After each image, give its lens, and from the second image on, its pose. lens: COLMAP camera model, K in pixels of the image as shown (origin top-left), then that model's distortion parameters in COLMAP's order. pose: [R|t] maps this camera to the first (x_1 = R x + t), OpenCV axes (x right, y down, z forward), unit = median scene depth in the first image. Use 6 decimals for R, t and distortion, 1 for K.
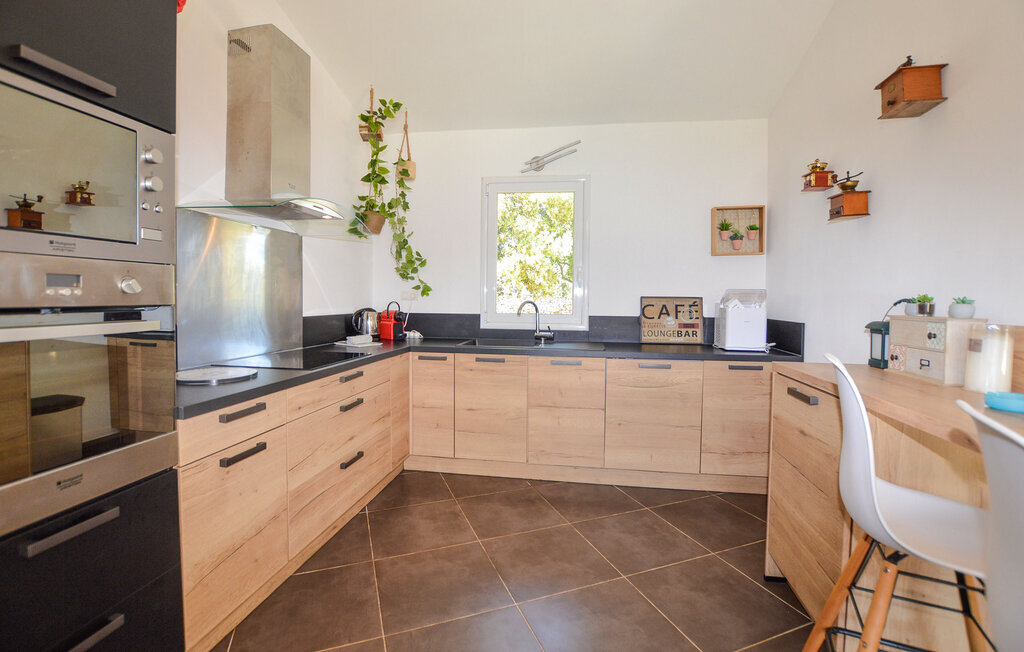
lens RADIAL K [[458.7, 0, 513.3], [0, 458.7, 313.1], [0, 0, 1]] dist [-0.021559, 0.000211]
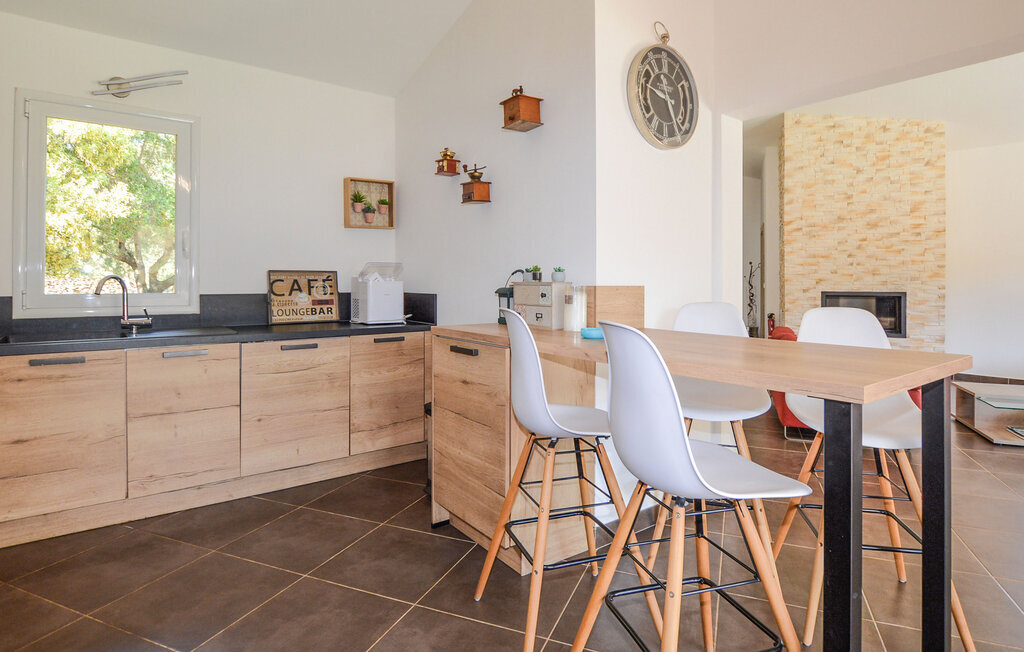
lens RADIAL K [[552.5, 0, 513.5], [0, 552.5, 275.2], [0, 0, 1]] dist [-0.015179, 0.000171]
pose [[0.694081, -0.000958, 0.719896, -0.168467], [0.028354, 0.999260, -0.026007, 0.015052], [-0.719338, 0.038463, 0.693595, -0.051721]]
